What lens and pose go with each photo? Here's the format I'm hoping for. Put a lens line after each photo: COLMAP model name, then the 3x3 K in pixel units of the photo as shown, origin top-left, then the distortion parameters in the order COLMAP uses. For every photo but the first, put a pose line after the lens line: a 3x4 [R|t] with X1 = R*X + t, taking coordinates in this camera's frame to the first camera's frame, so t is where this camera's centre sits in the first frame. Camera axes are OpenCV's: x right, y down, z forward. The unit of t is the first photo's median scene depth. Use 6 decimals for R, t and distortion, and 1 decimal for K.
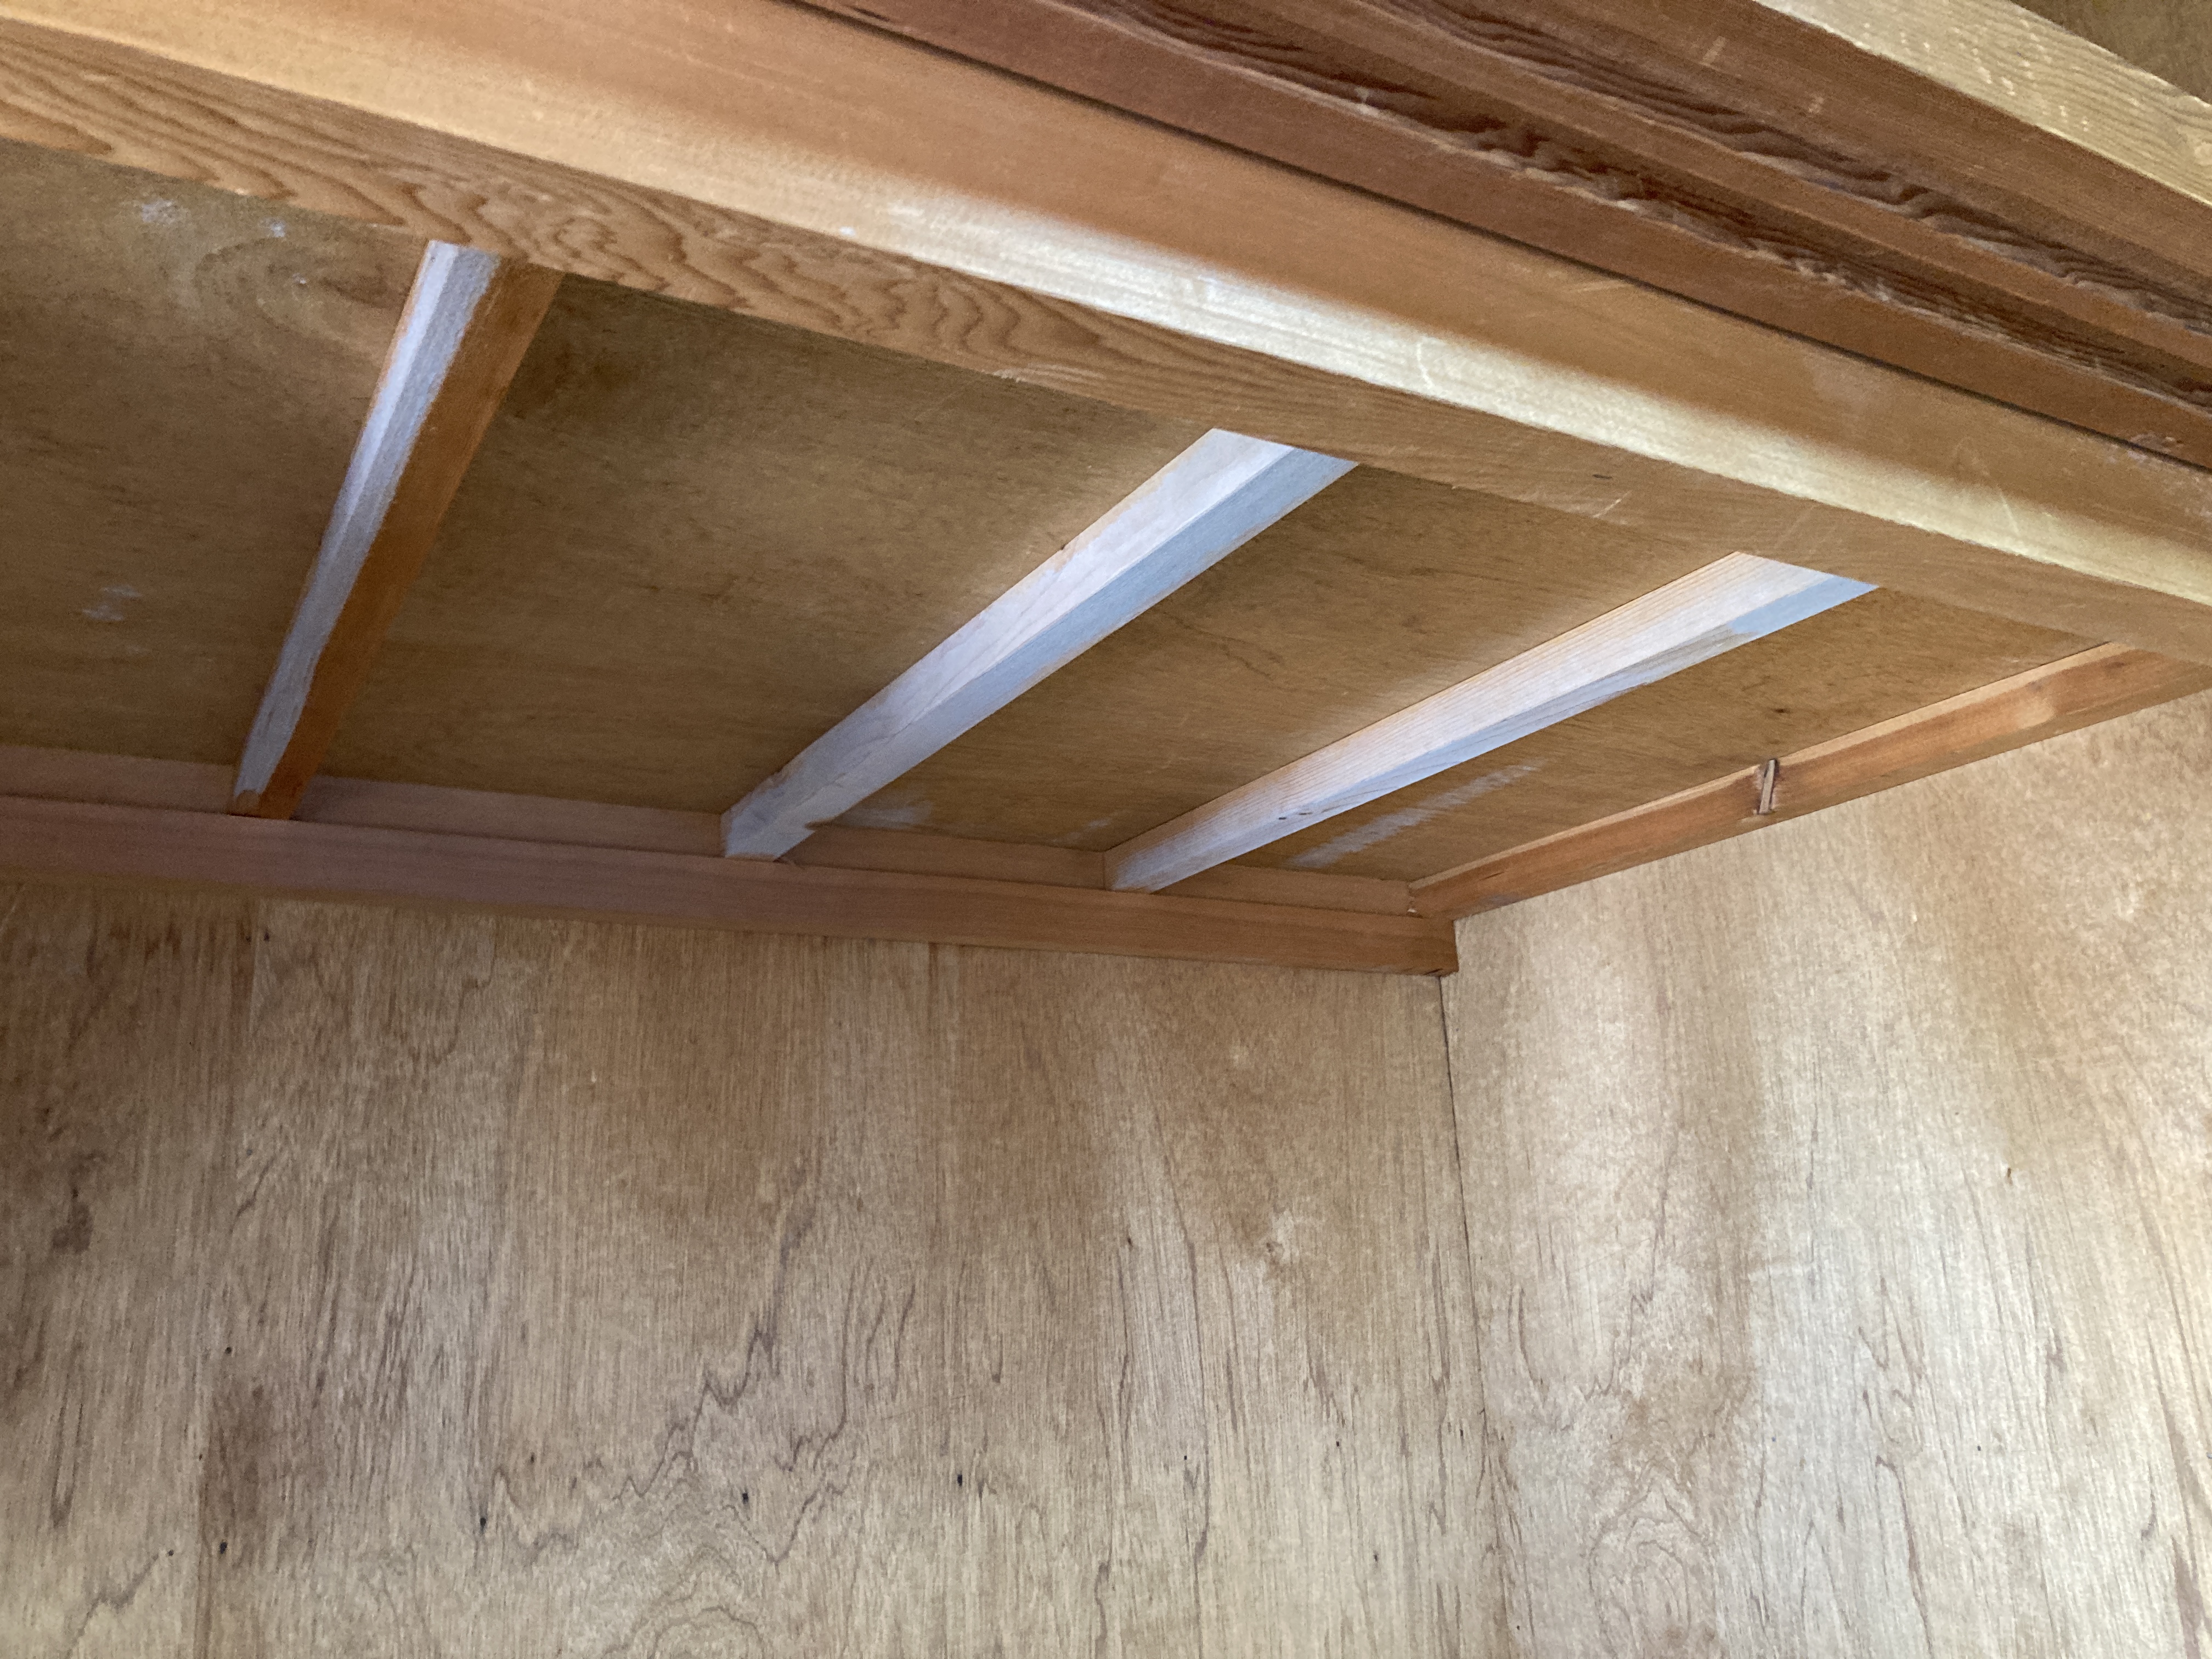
lens RADIAL K [[1827.6, 0, 1106.0], [0, 1827.6, 829.5], [0, 0, 1]] dist [-0.013883, -0.093751]
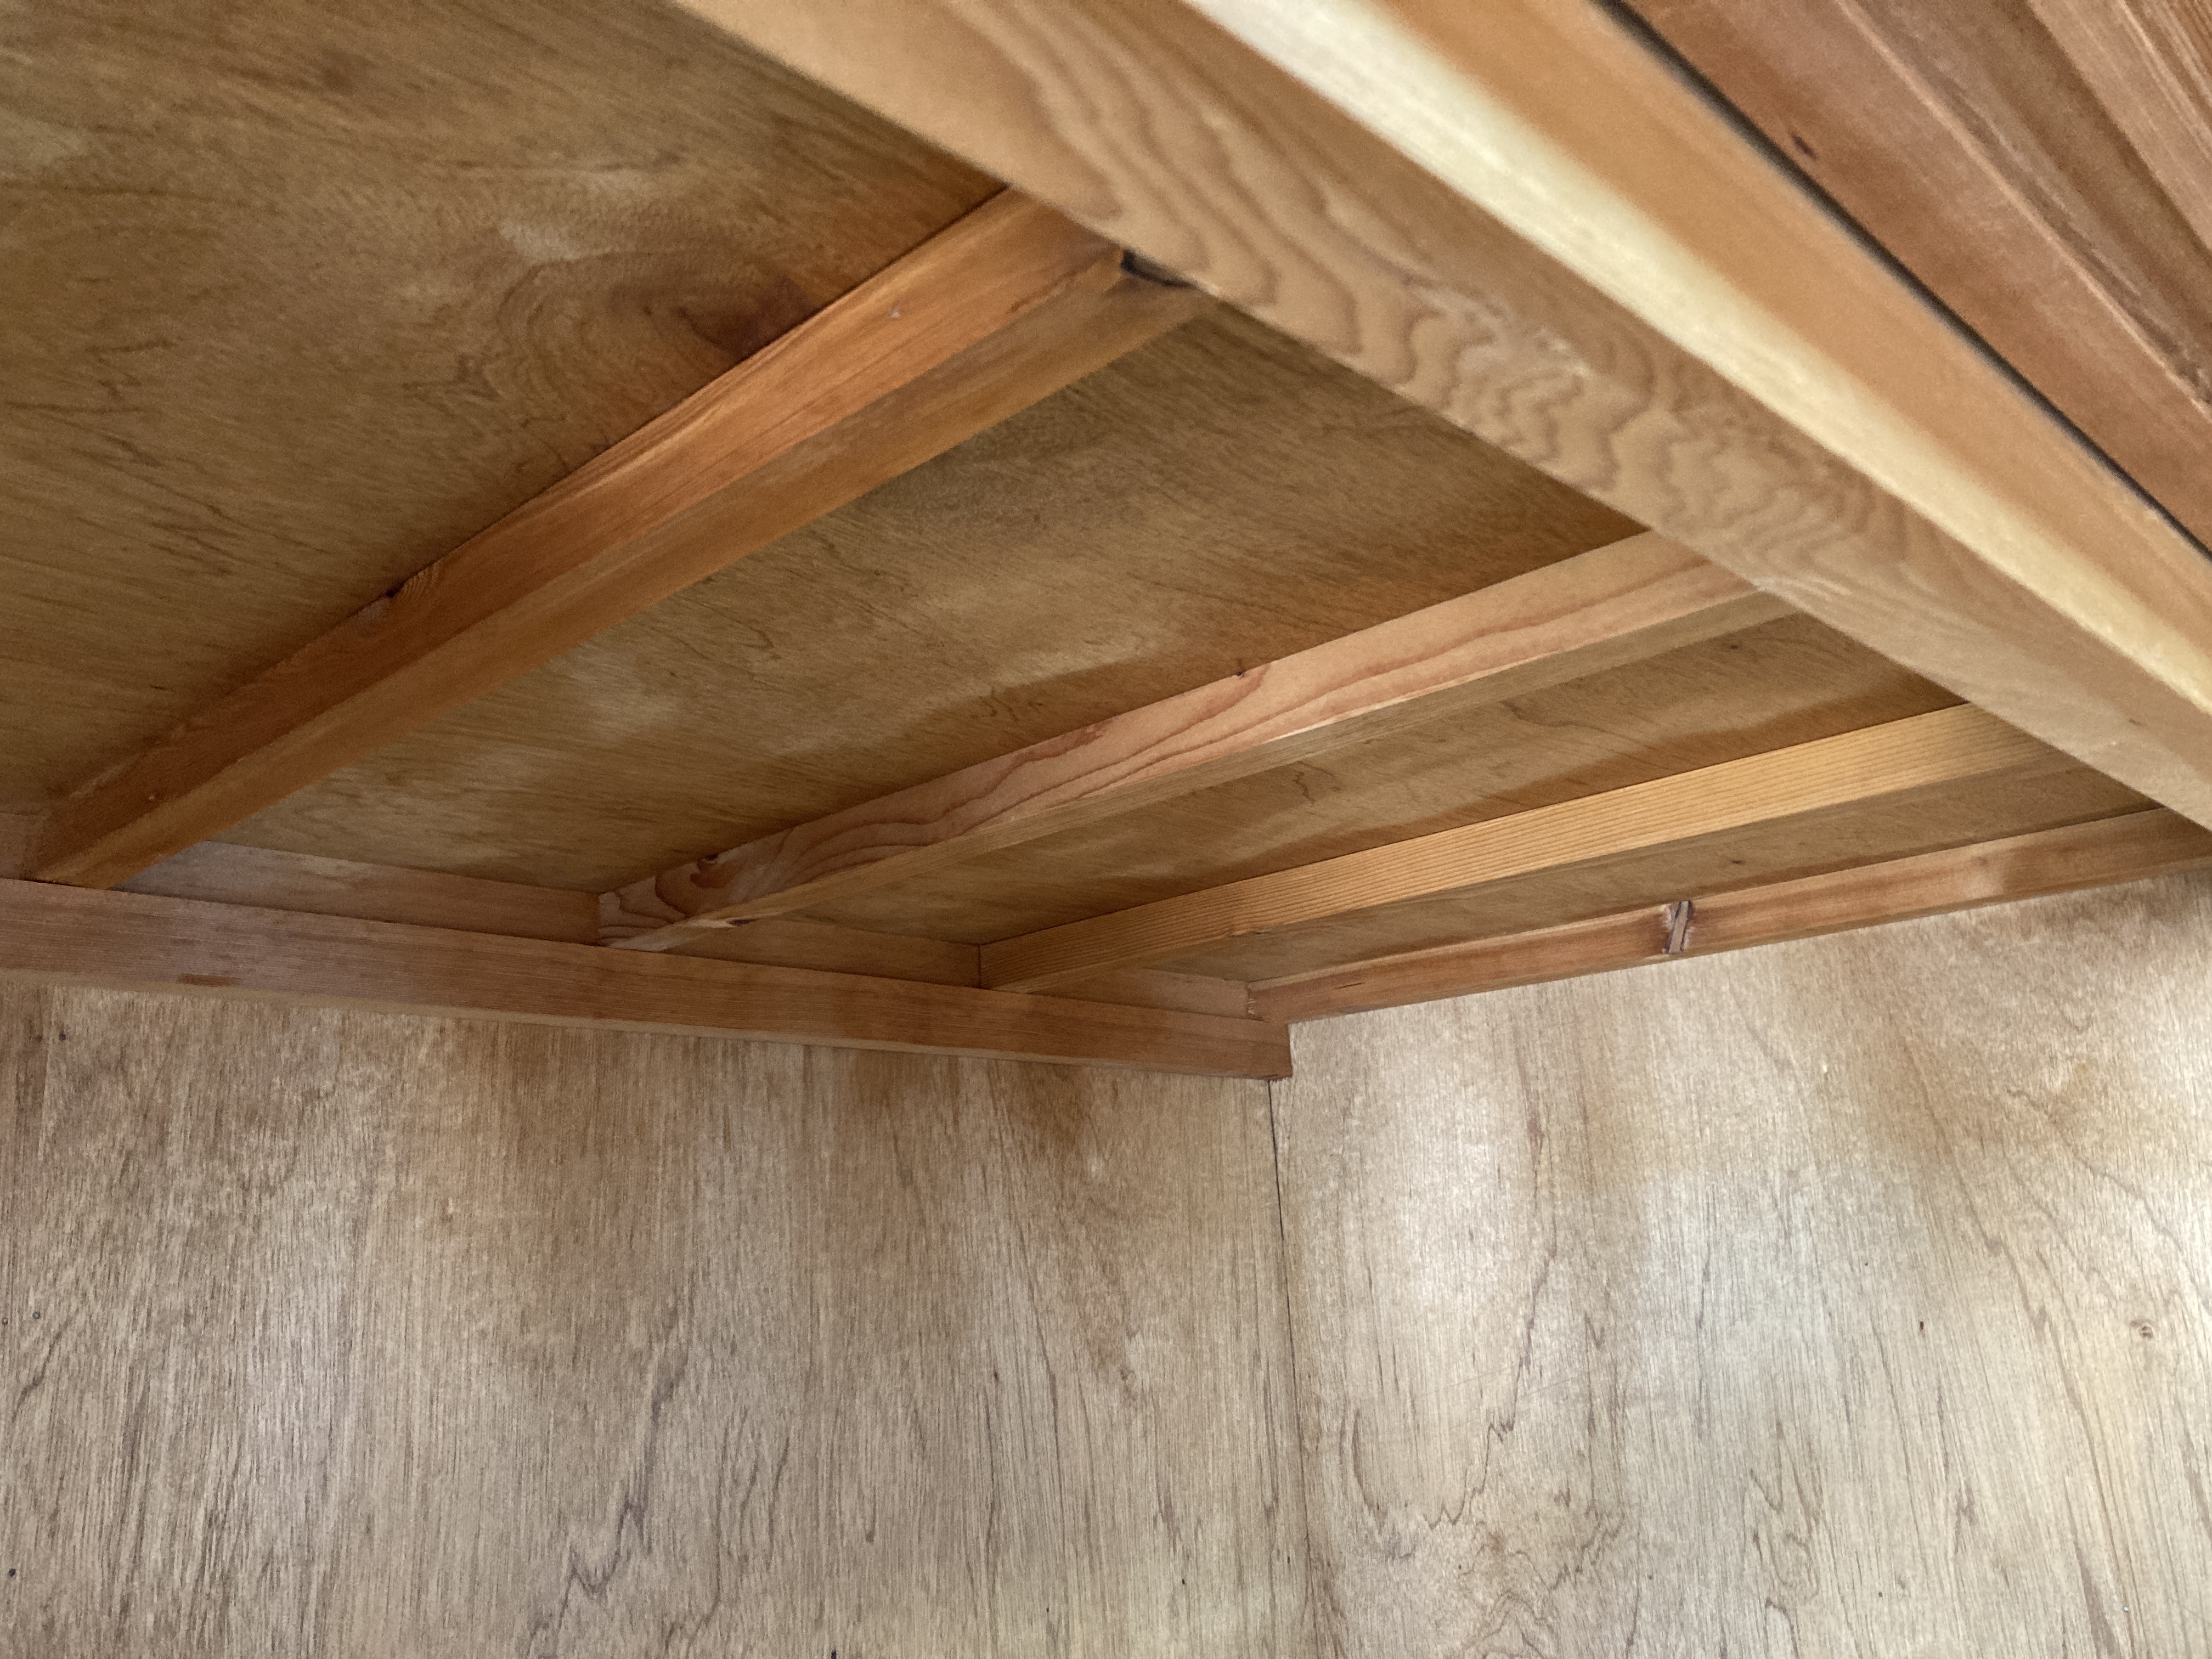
lens RADIAL K [[1847.1, 0, 1106.0], [0, 1847.1, 829.5], [0, 0, 1]] dist [-0.041263, 0.020316]
pose [[0.961412, 0.066161, 0.267038, -0.221645], [-0.065189, 0.997794, -0.012513, -0.044758], [-0.267277, -0.005378, 0.963605, 0.105558]]
